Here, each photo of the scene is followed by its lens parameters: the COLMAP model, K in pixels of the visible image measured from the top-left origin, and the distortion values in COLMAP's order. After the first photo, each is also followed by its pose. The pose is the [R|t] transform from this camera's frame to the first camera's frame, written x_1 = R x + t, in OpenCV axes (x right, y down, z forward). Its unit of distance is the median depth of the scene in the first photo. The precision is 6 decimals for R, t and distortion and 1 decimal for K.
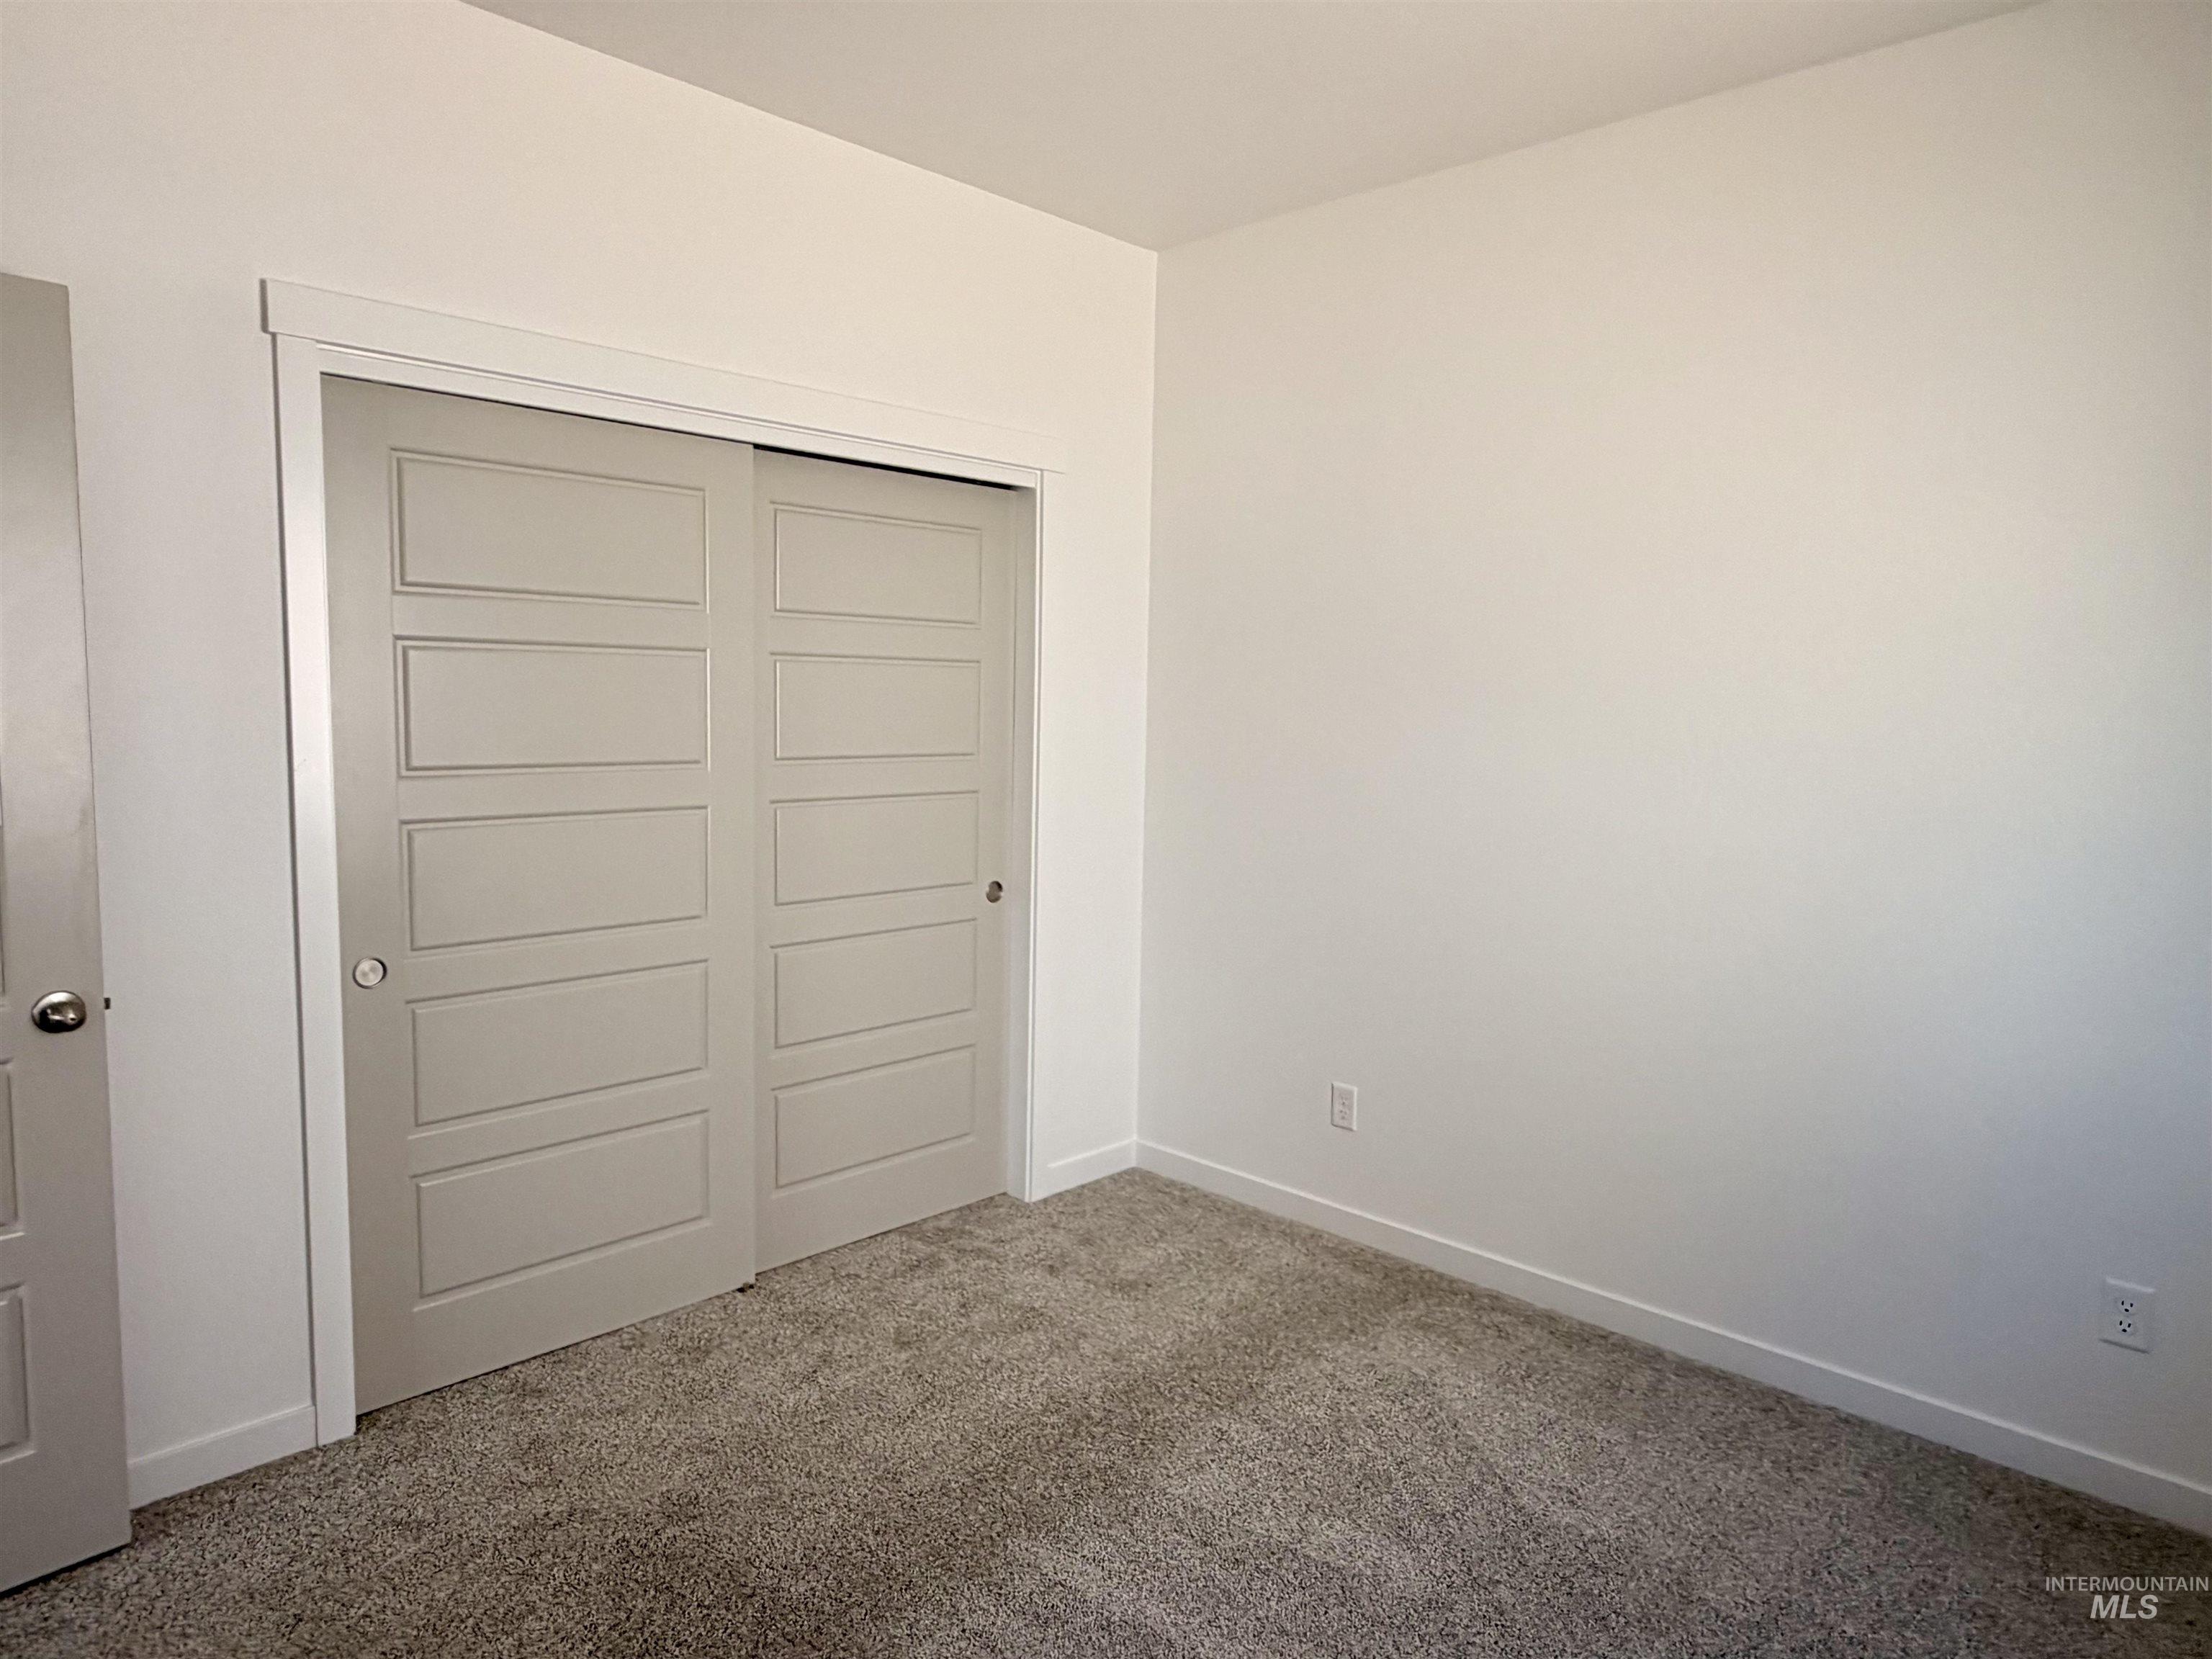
lens RADIAL K [[1349.9, 0, 1116.6], [0, 1349.9, 831.2], [0, 0, 1]] dist [0.002091, -0.001305]
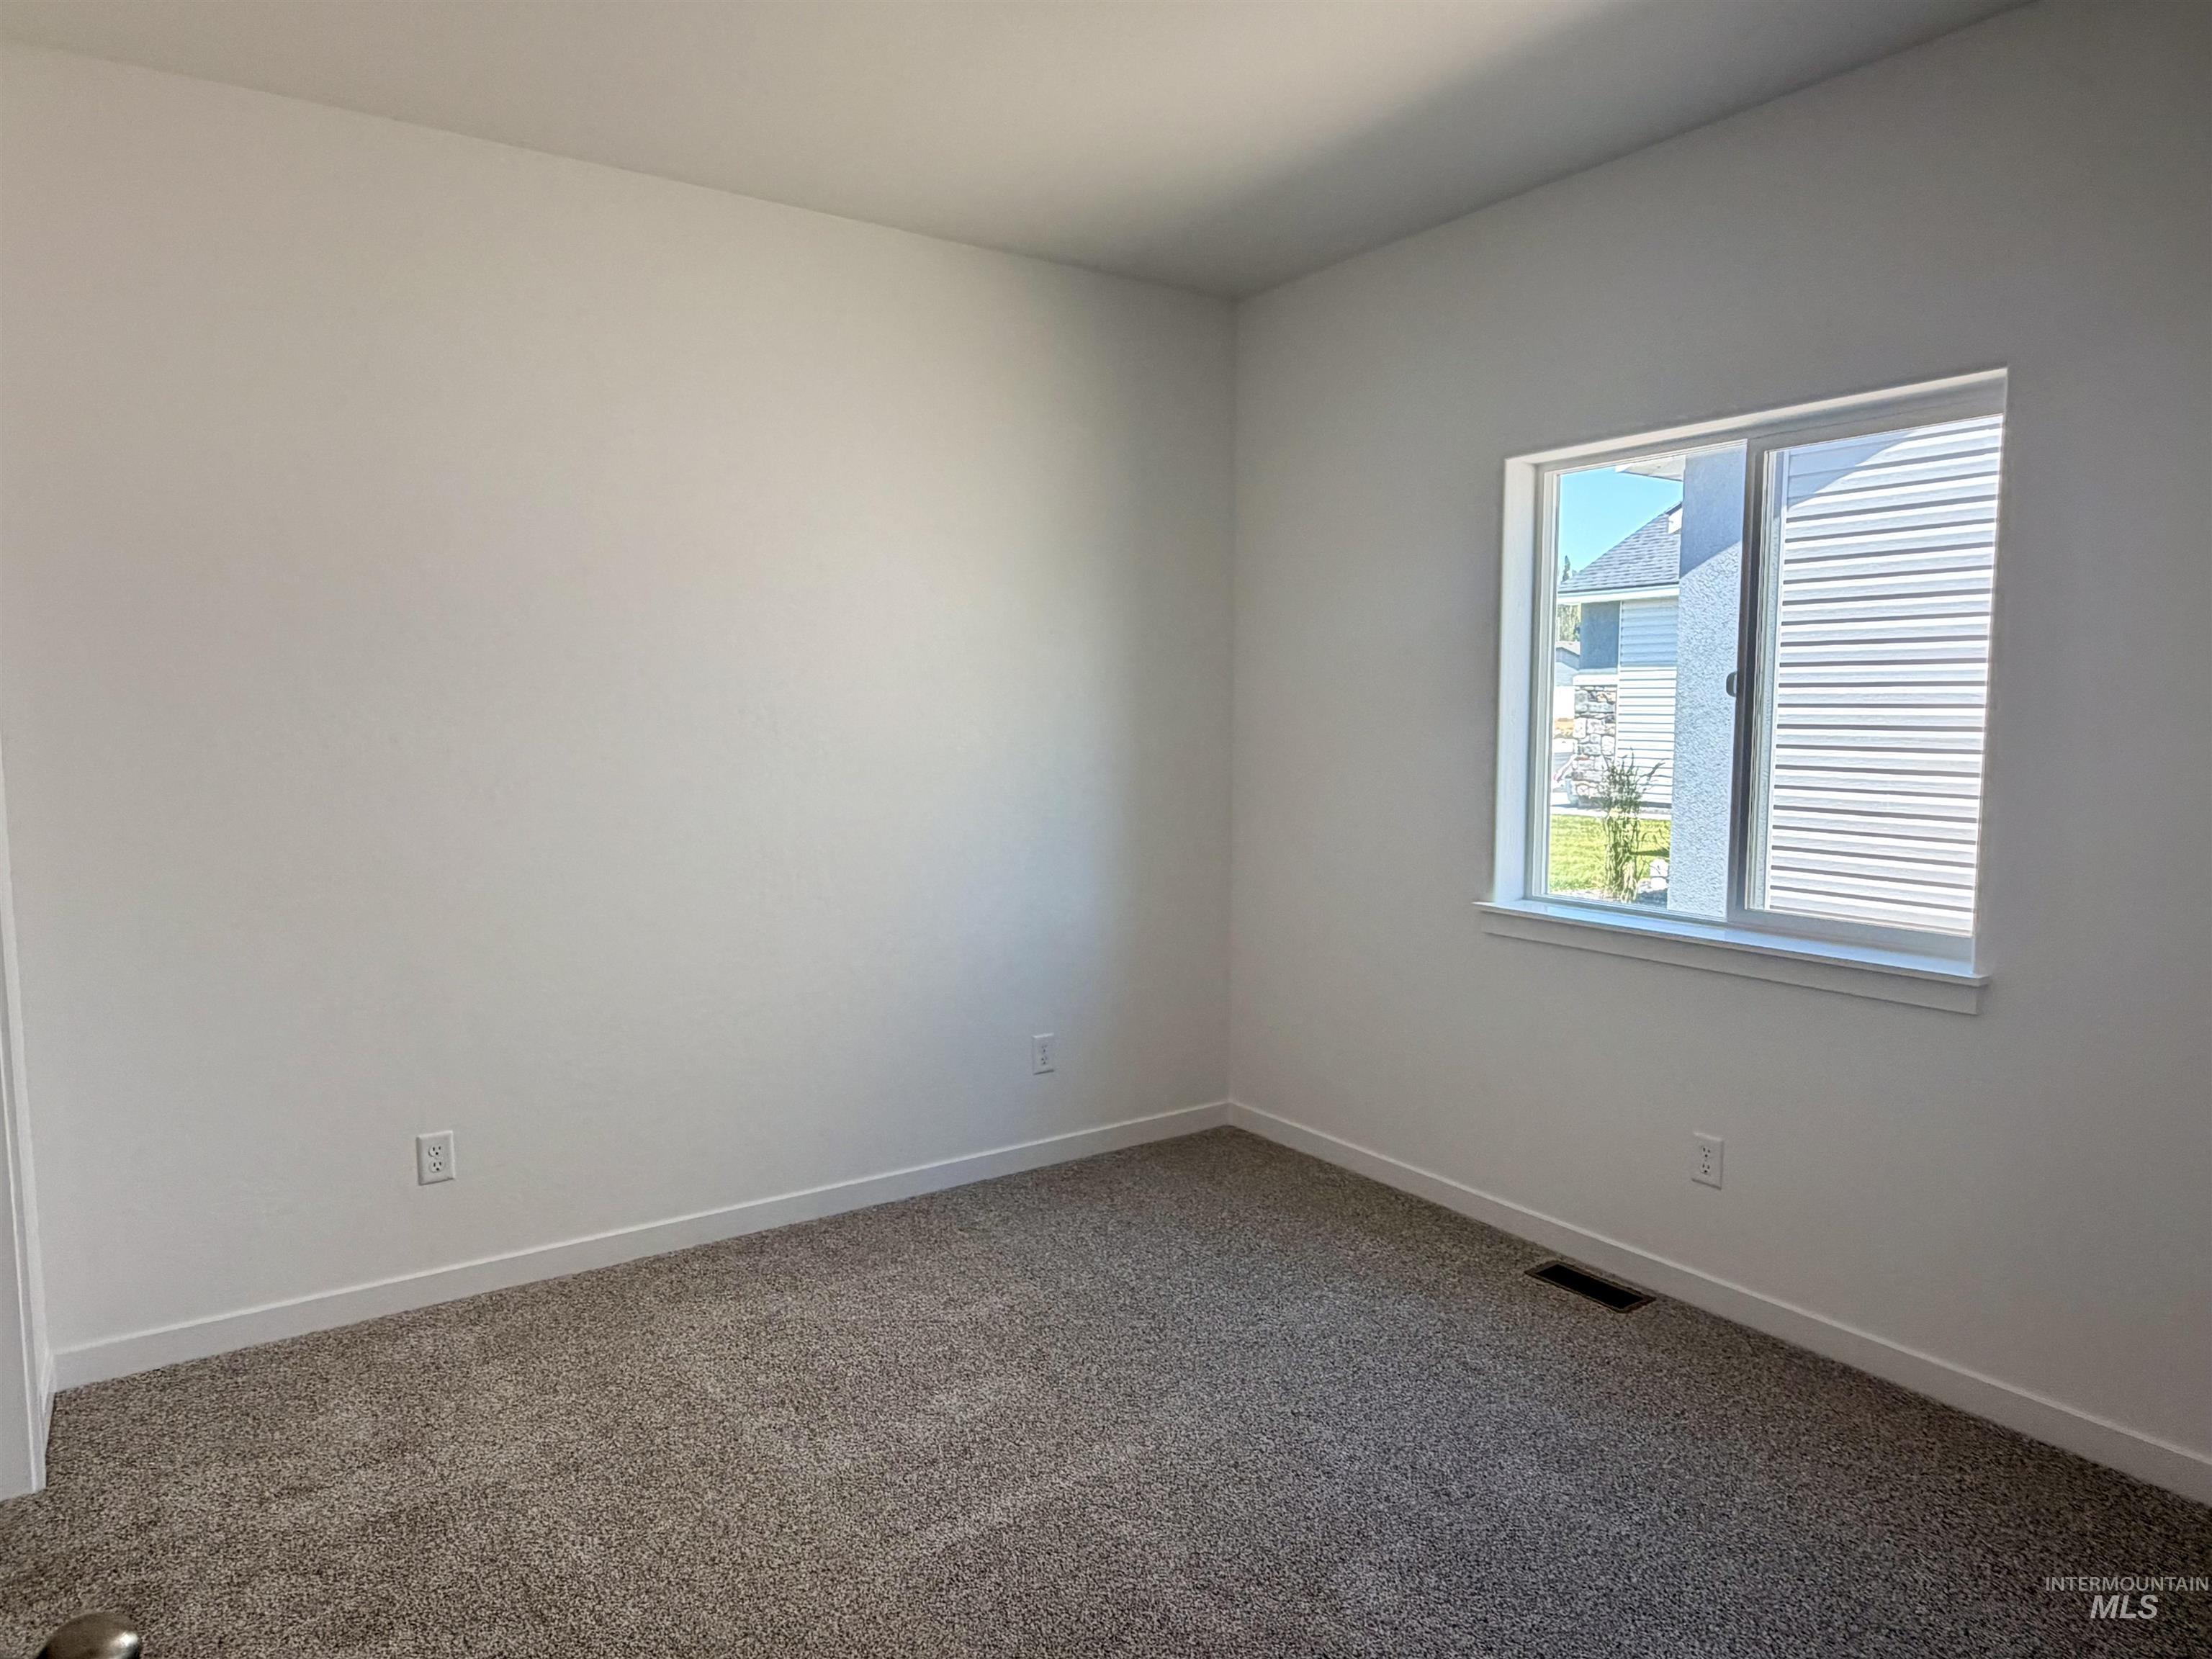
lens RADIAL K [[1349.9, 0, 1102.3], [0, 1349.9, 825.2], [0, 0, 1]] dist [0.002091, -0.001305]
pose [[0.203349, -0.108334, 0.973095, -0.646054], [0.097881, 0.991130, 0.089888, -0.054486], [-0.974202, 0.076969, 0.212149, 0.409163]]
